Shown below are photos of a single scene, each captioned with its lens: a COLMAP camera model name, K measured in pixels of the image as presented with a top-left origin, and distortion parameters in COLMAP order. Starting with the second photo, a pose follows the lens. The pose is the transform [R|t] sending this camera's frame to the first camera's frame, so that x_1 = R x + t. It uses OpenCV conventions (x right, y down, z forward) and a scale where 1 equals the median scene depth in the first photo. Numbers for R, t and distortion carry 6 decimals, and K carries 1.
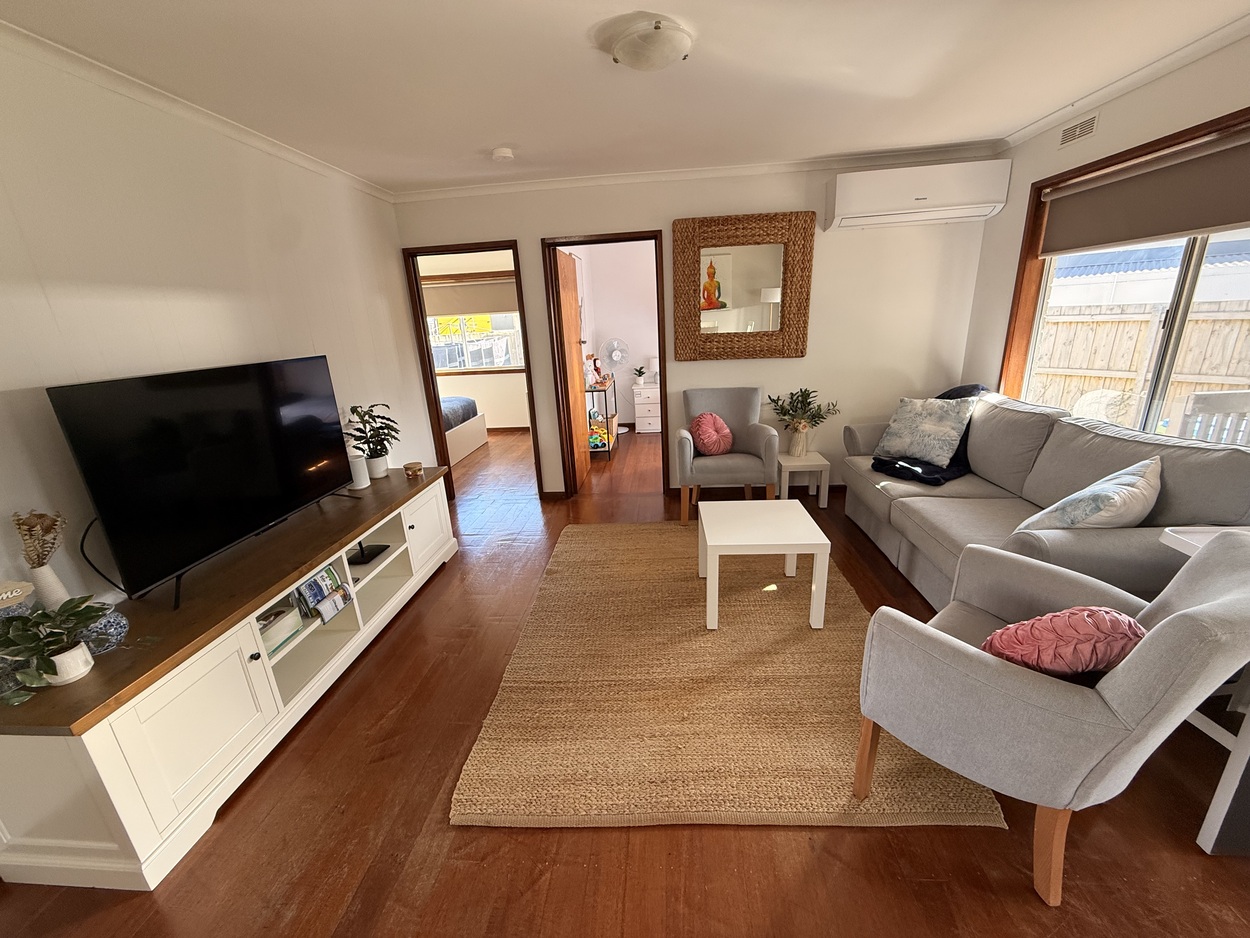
lens RADIAL K [[498.7, 0, 618.2], [0, 498.7, 469.9], [0, 0, 1]] dist [-0.001555, 0.000147]
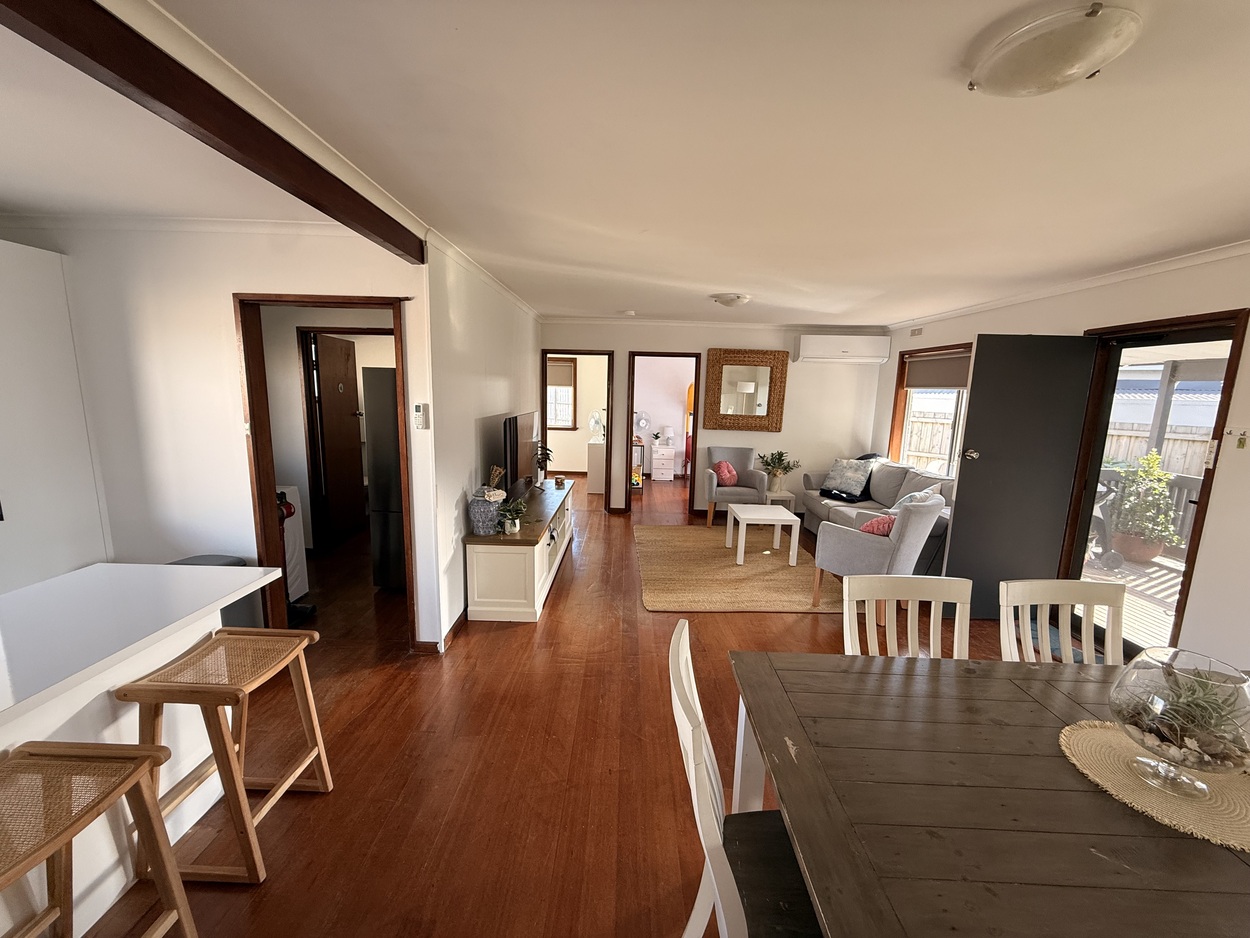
lens RADIAL K [[492.4, 0, 619.0], [0, 492.4, 471.0], [0, 0, 1]] dist [0.001111, 0.000140]
pose [[0.994663, 0.065337, 0.079858, -0.306812], [-0.054238, 0.989493, -0.134020, 0.162481], [-0.087776, 0.128974, 0.987756, -0.600529]]
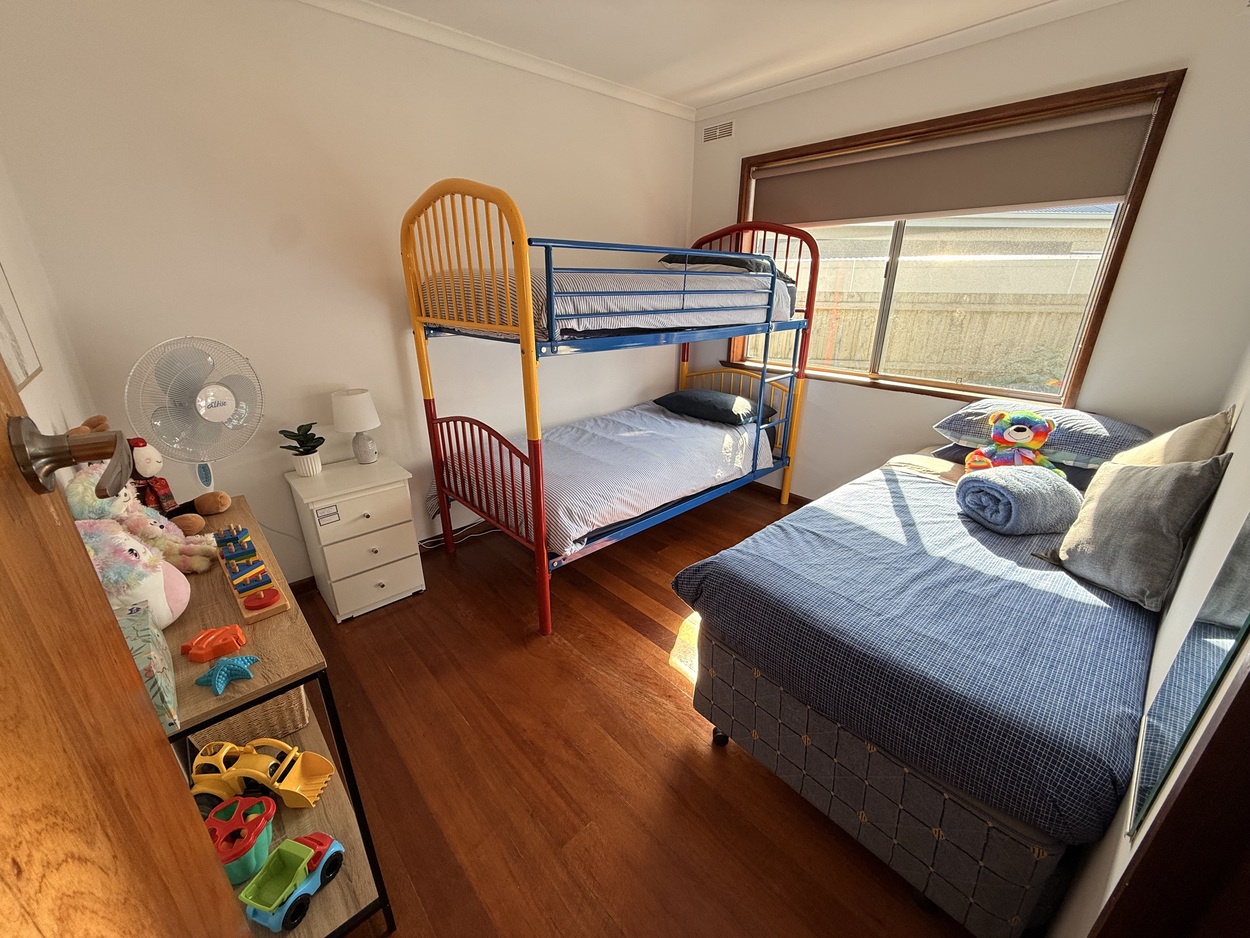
lens RADIAL K [[492.4, 0, 619.0], [0, 492.4, 471.0], [0, 0, 1]] dist [0.001111, 0.000140]
pose [[0.676503, -0.211539, 0.705404, -0.093144], [0.182324, 0.976147, 0.117877, -0.336338], [-0.713514, 0.048867, 0.698935, 1.197985]]
